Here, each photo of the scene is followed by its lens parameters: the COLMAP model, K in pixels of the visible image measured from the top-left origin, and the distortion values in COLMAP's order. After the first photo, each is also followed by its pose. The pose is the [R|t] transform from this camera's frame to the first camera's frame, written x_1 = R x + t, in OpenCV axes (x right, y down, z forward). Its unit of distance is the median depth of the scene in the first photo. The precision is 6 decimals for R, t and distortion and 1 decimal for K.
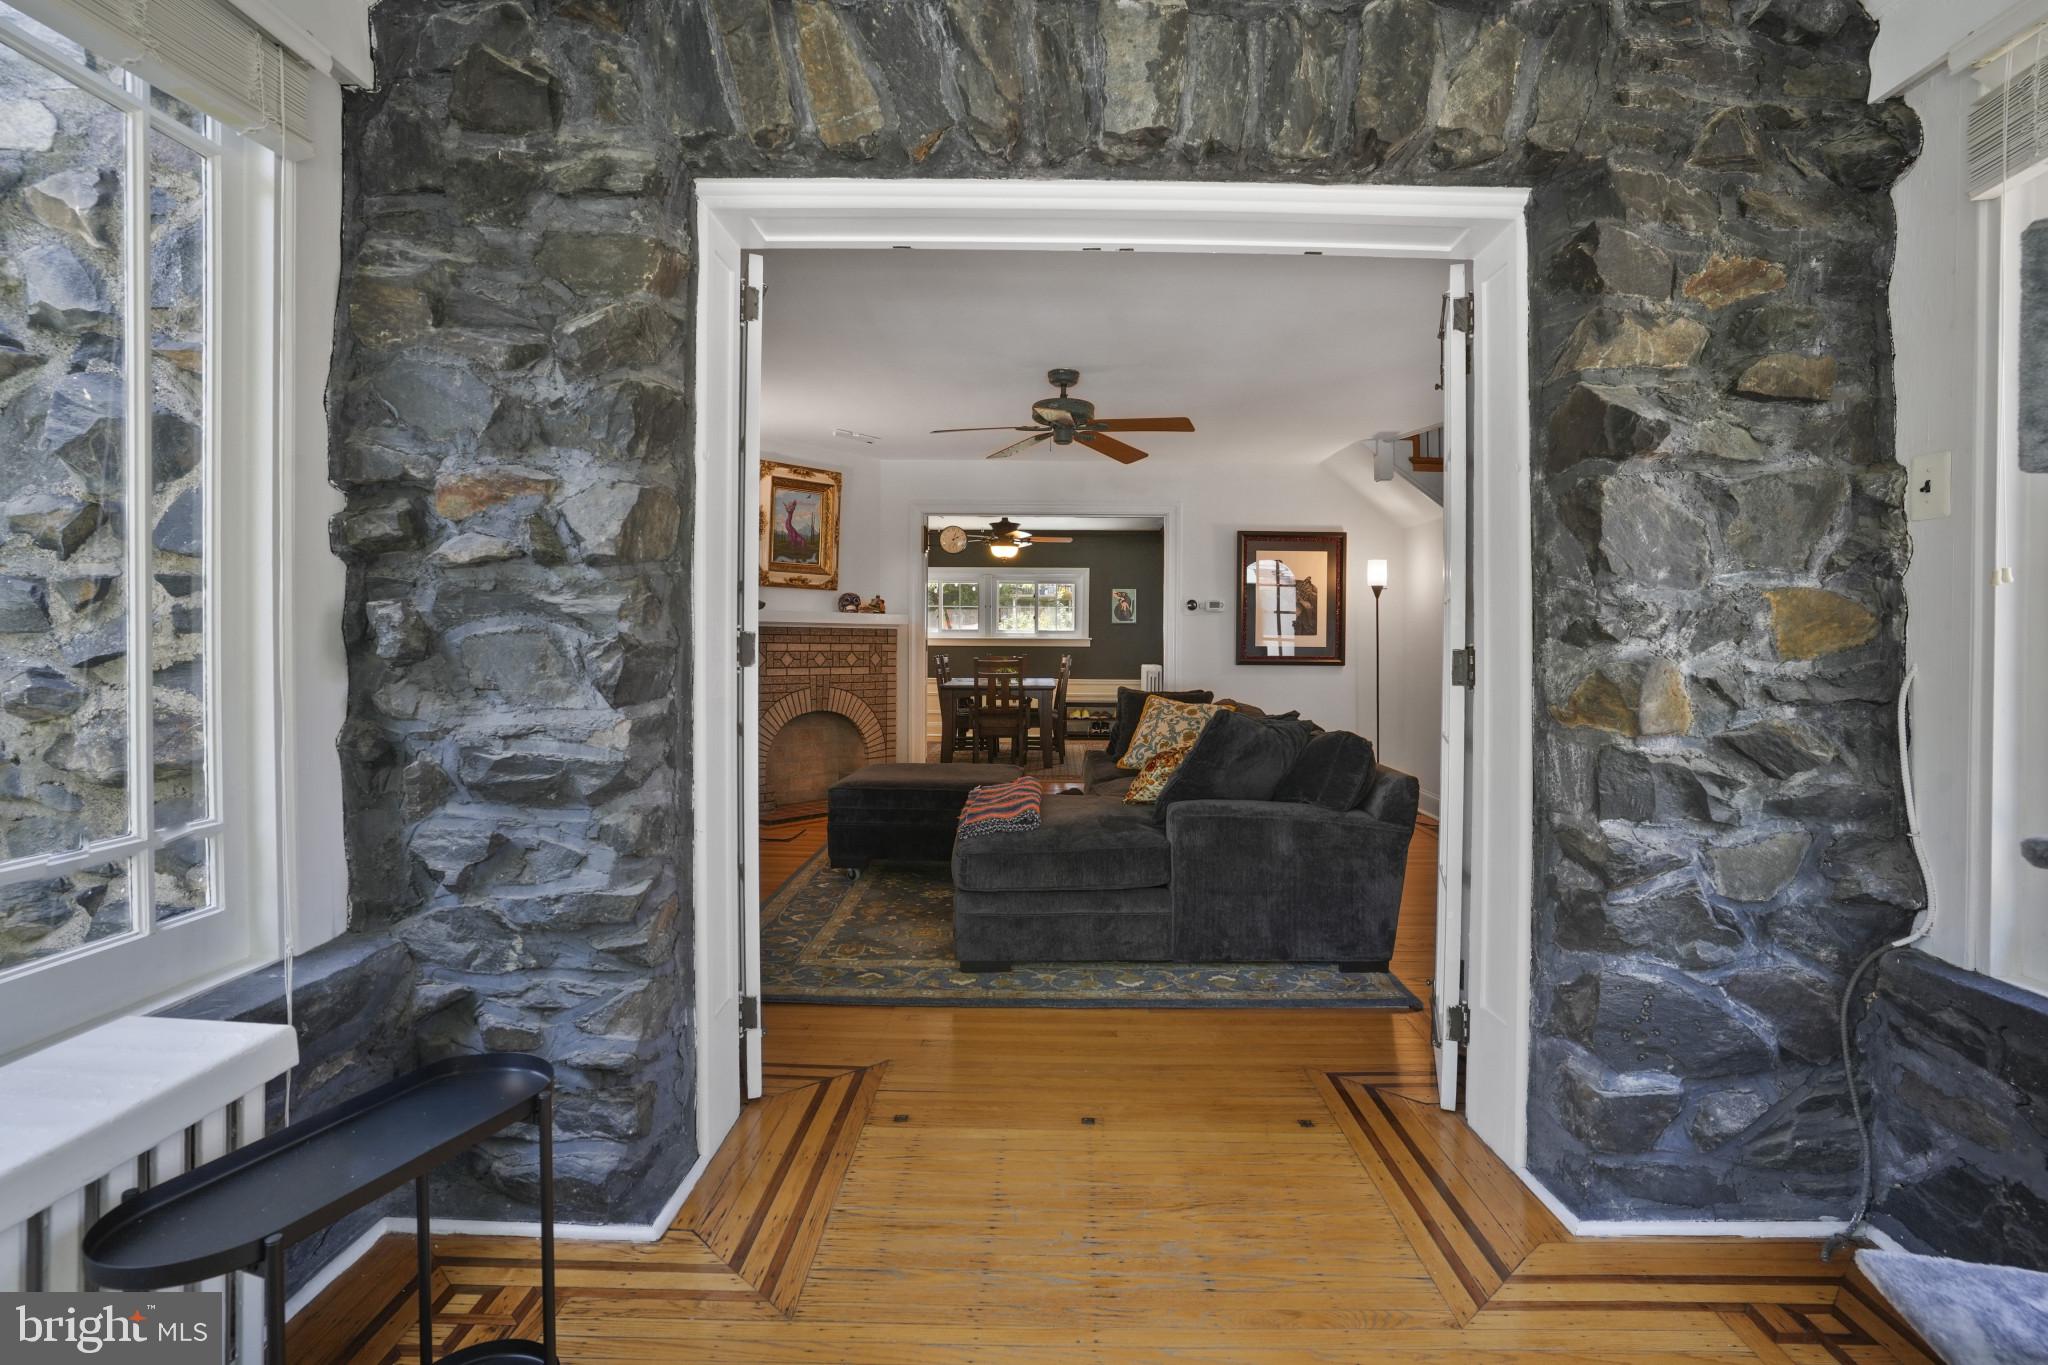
lens RADIAL K [[1029.7, 0, 1043.3], [0, 1029.7, 663.8], [0, 0, 1]] dist [-0.091243, 0.058485]
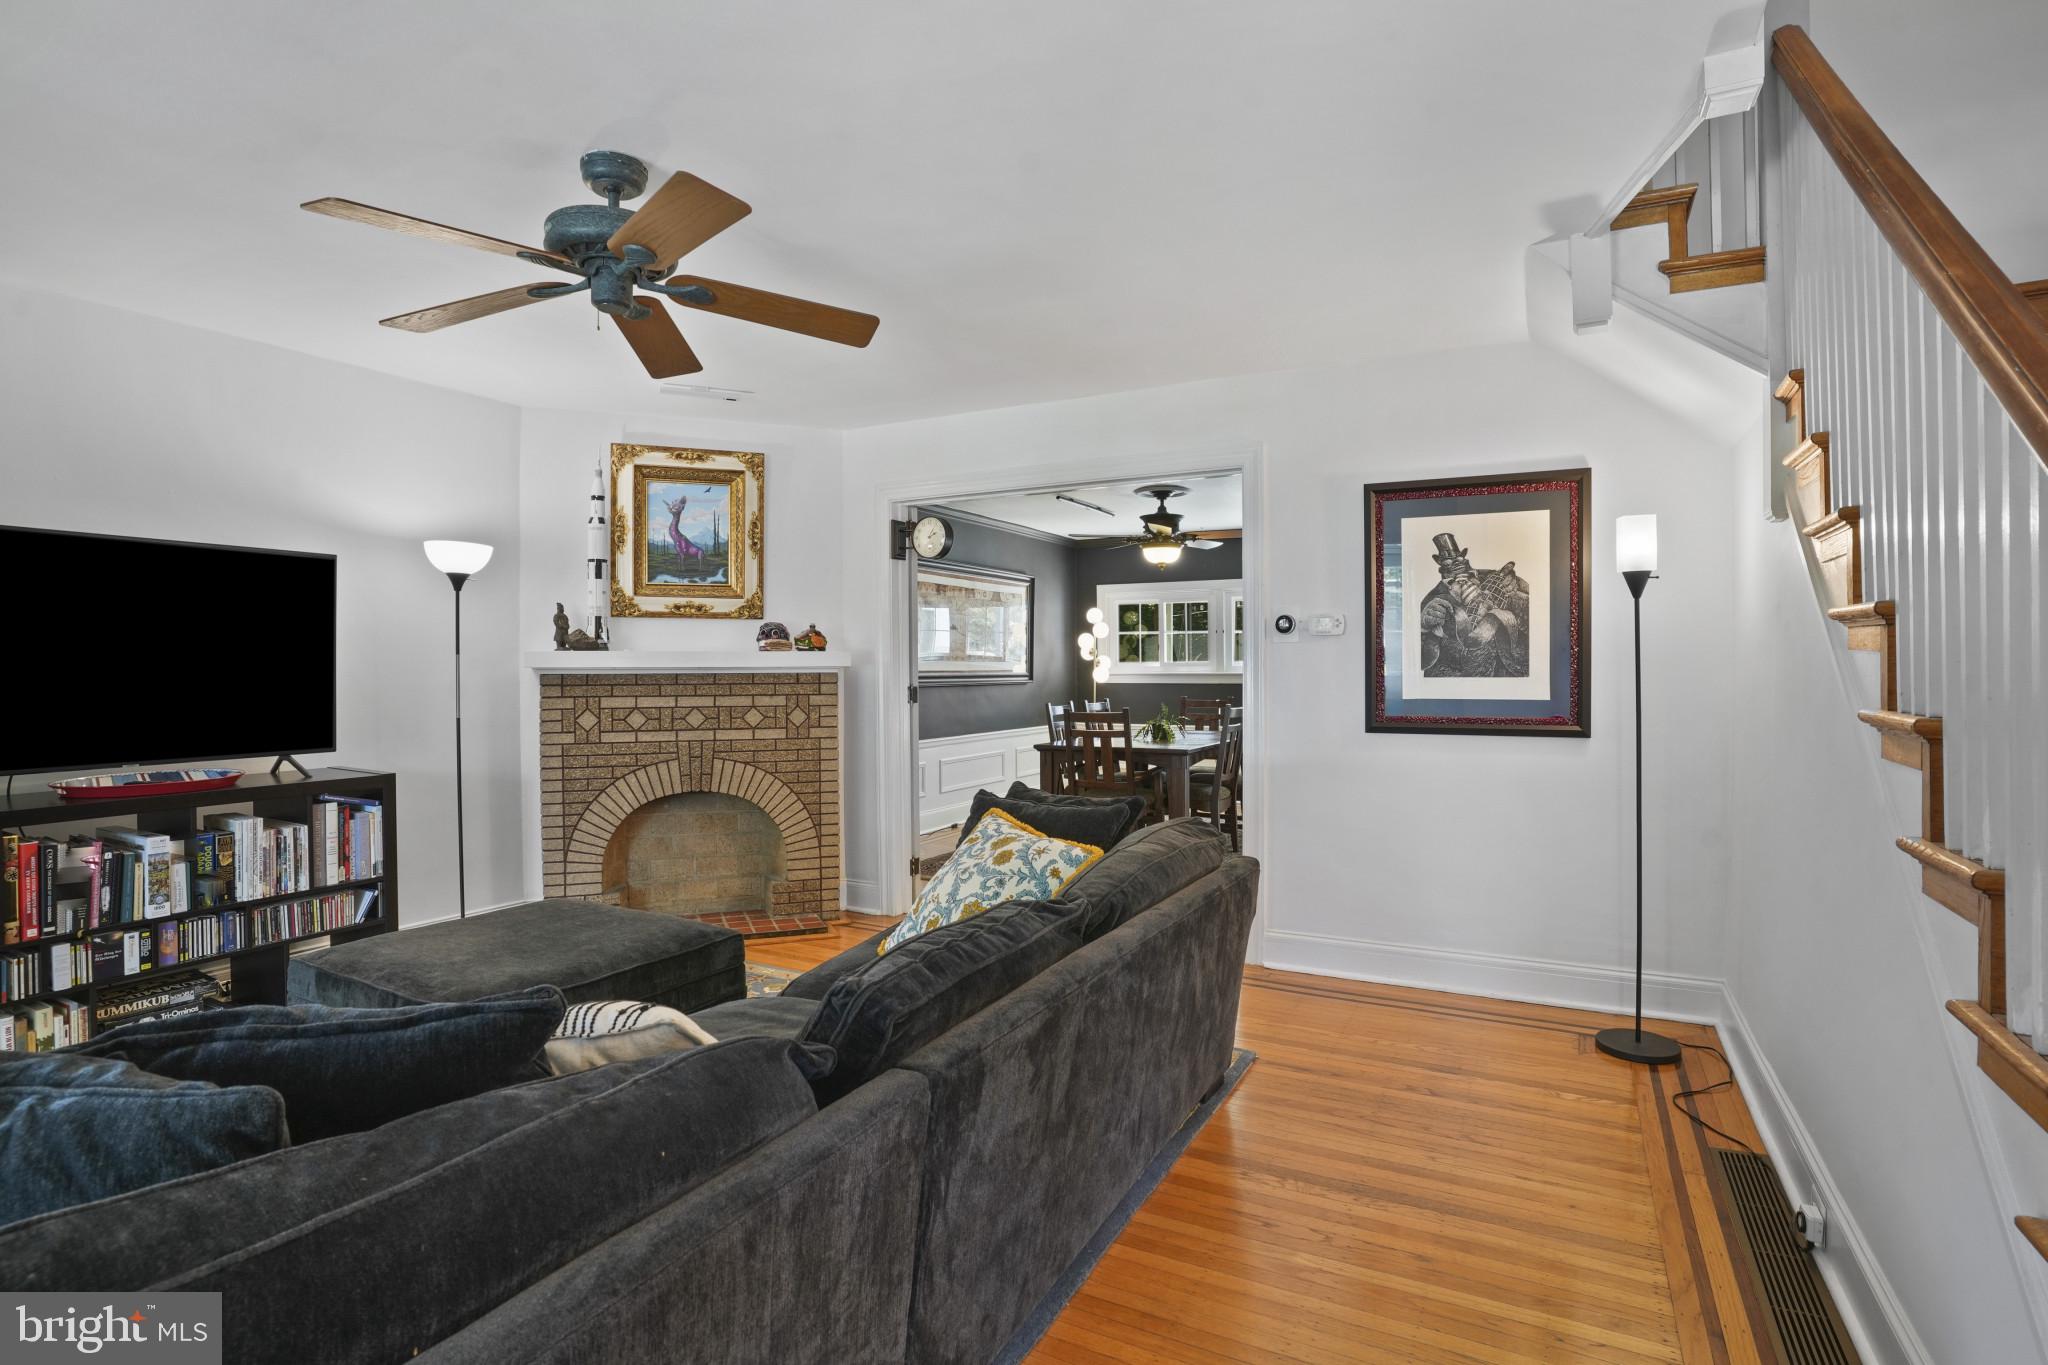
lens RADIAL K [[1024.0, 0, 1014.7], [0, 1024.0, 676.3], [0, 0, 1]] dist [-0.078243, 0.040553]
pose [[0.883783, -0.006581, -0.467852, 0.285812], [0.000653, 0.999917, -0.012832, -0.022907], [0.467897, 0.011036, 0.883714, 0.459409]]
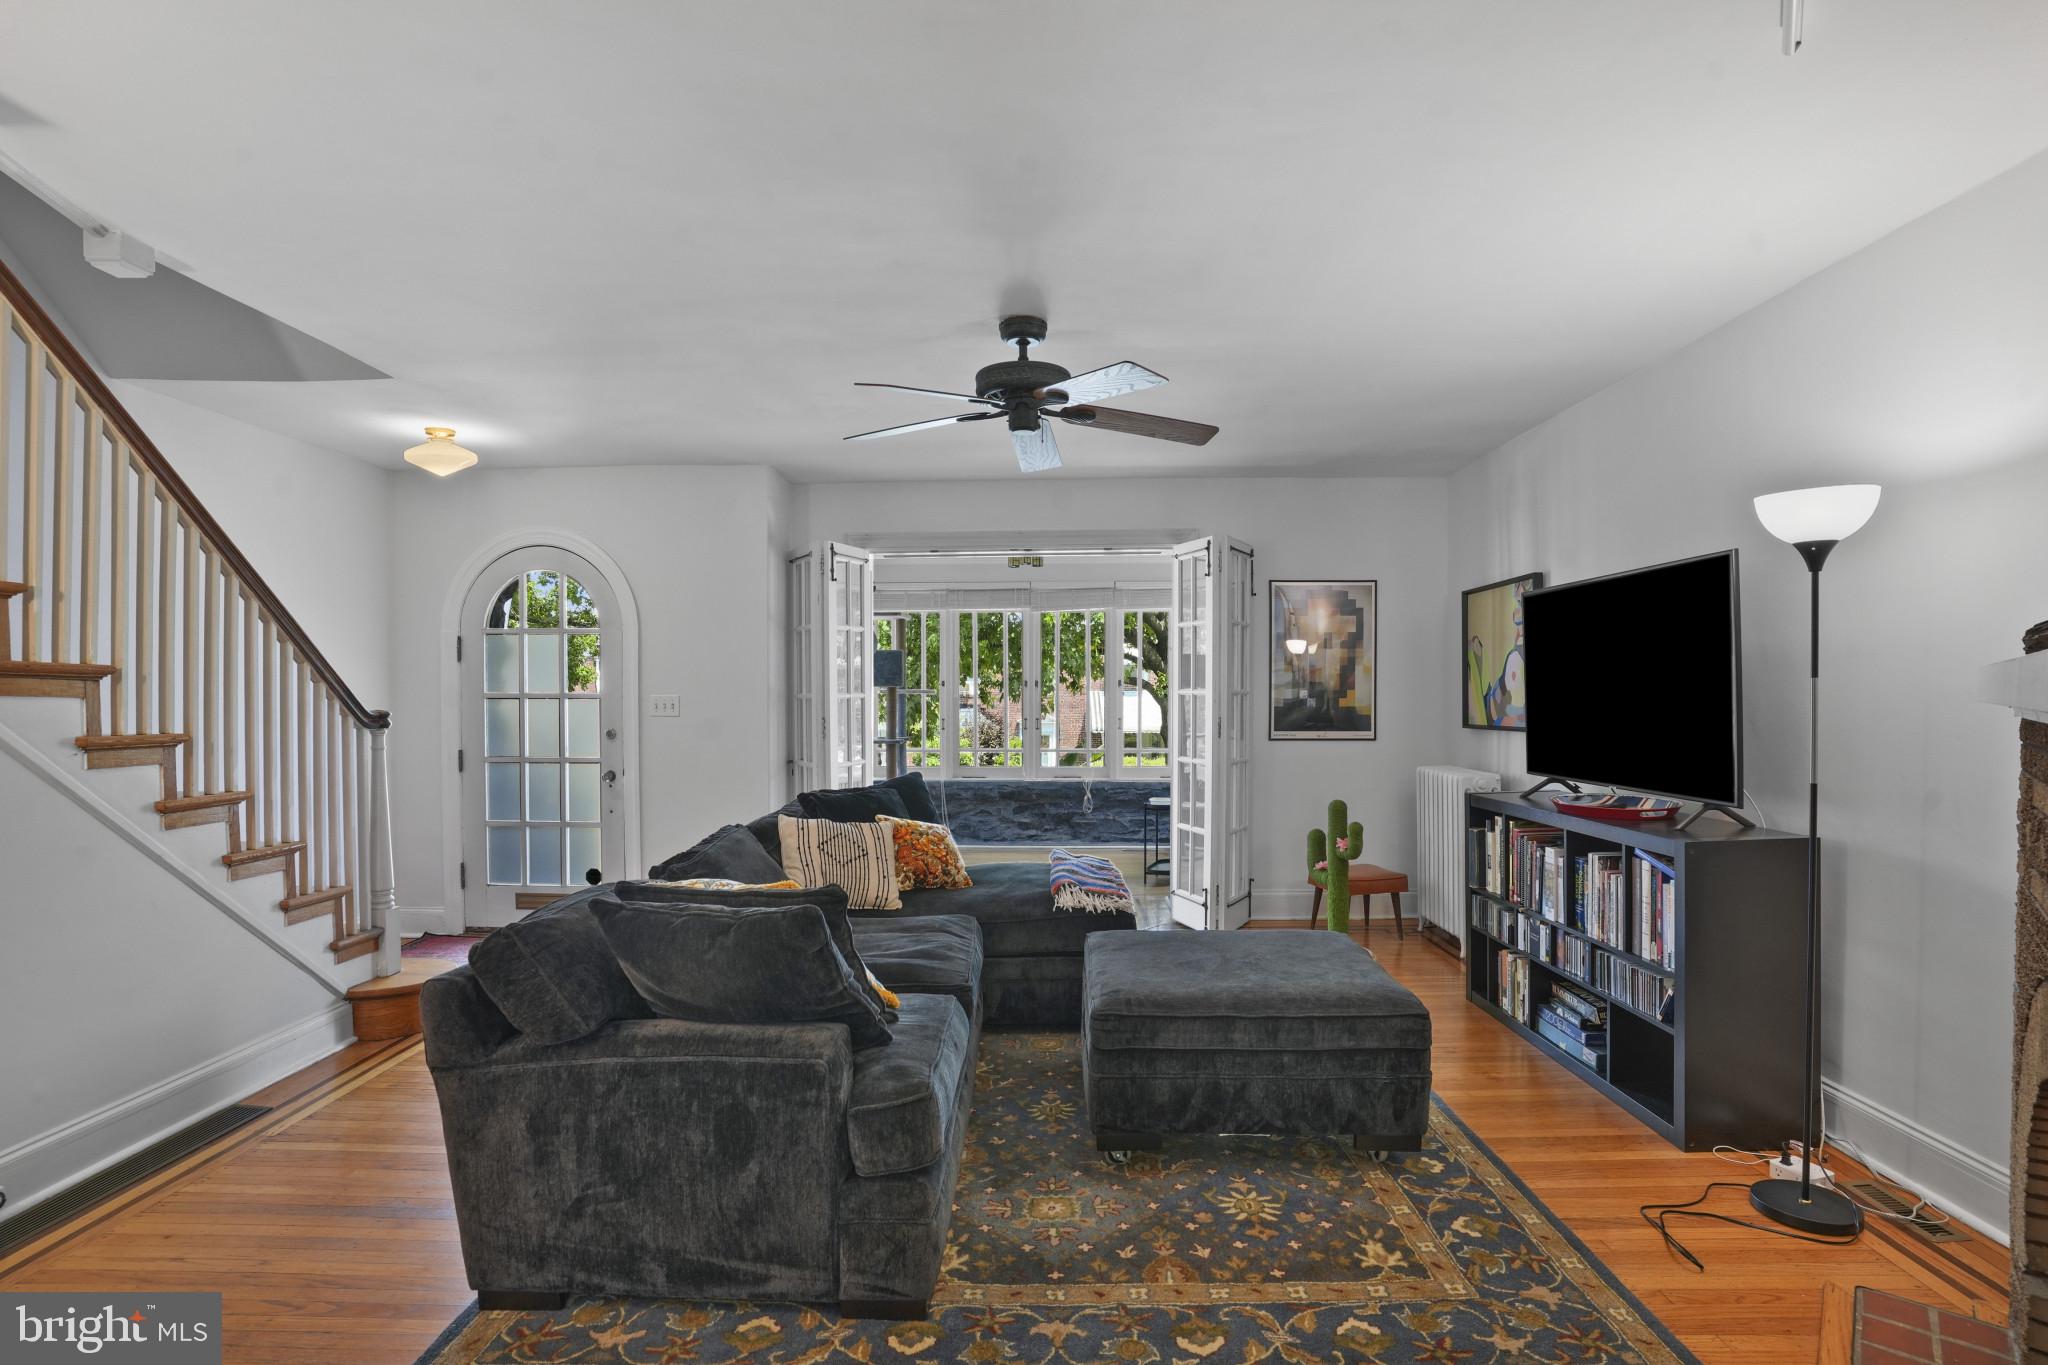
lens RADIAL K [[1022.8, 0, 1023.4], [0, 1022.8, 715.7], [0, 0, 1]] dist [-0.080304, 0.040725]
pose [[-0.999845, -0.005126, 0.016857, 0.005708], [-0.004383, 0.999028, 0.043857, -0.043413], [-0.017065, 0.043777, -0.998896, 1.148678]]
